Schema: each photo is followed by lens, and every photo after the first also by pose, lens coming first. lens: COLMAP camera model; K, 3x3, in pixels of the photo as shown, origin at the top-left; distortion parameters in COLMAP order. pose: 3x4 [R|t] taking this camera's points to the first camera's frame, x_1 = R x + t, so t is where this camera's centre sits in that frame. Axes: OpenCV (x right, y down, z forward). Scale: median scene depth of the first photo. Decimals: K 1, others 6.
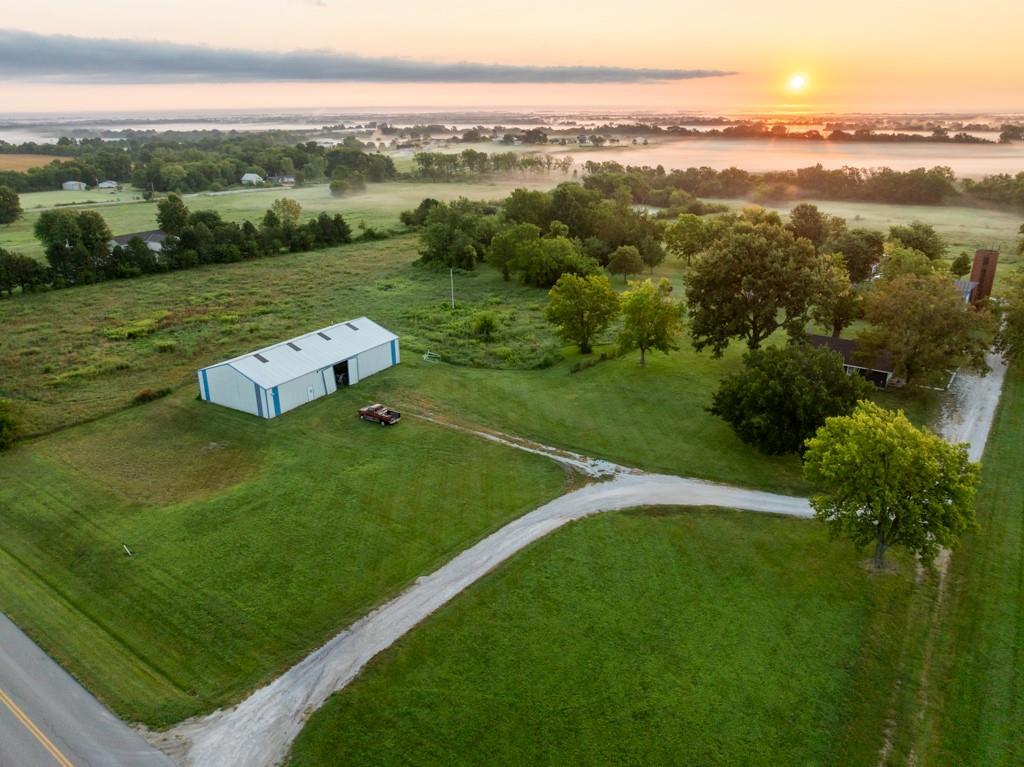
lens RADIAL K [[722.1, 0, 514.5], [0, 722.1, 385.1], [0, 0, 1]] dist [-0.053273, 0.026555]
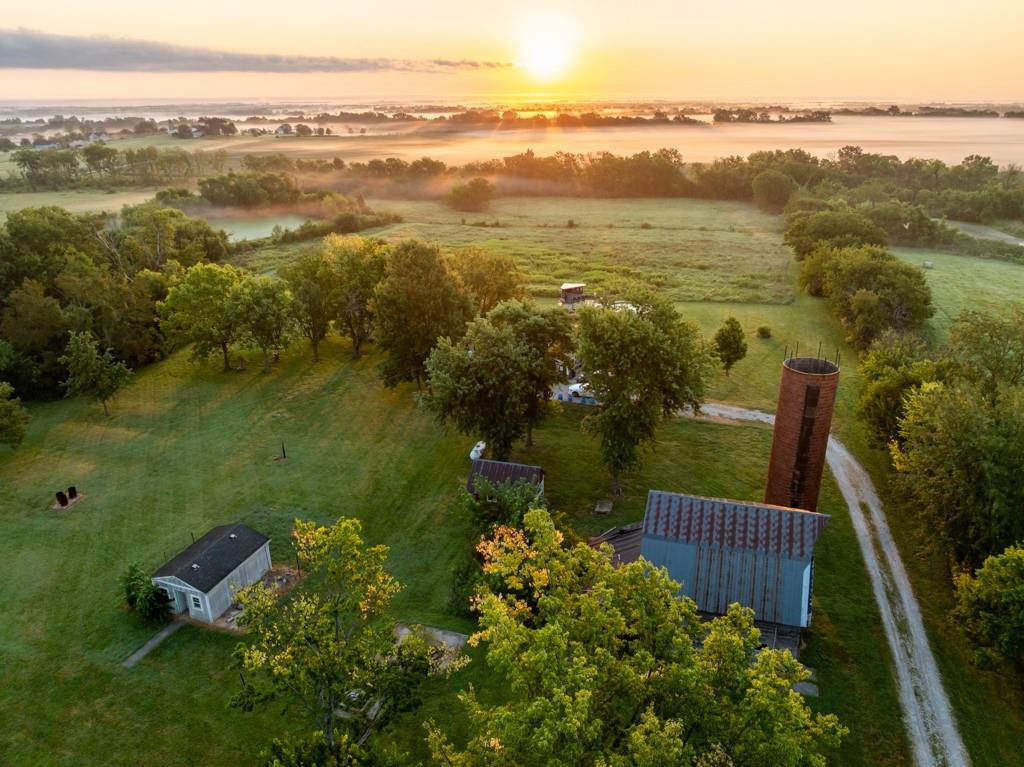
lens RADIAL K [[722.1, 0, 511.9], [0, 722.1, 380.6], [0, 0, 1]] dist [-0.053273, 0.026555]
pose [[0.948238, -0.114901, 0.296045, 0.139356], [0.113192, 0.993308, 0.022966, -0.073431], [-0.296702, 0.011733, 0.954898, 0.236662]]
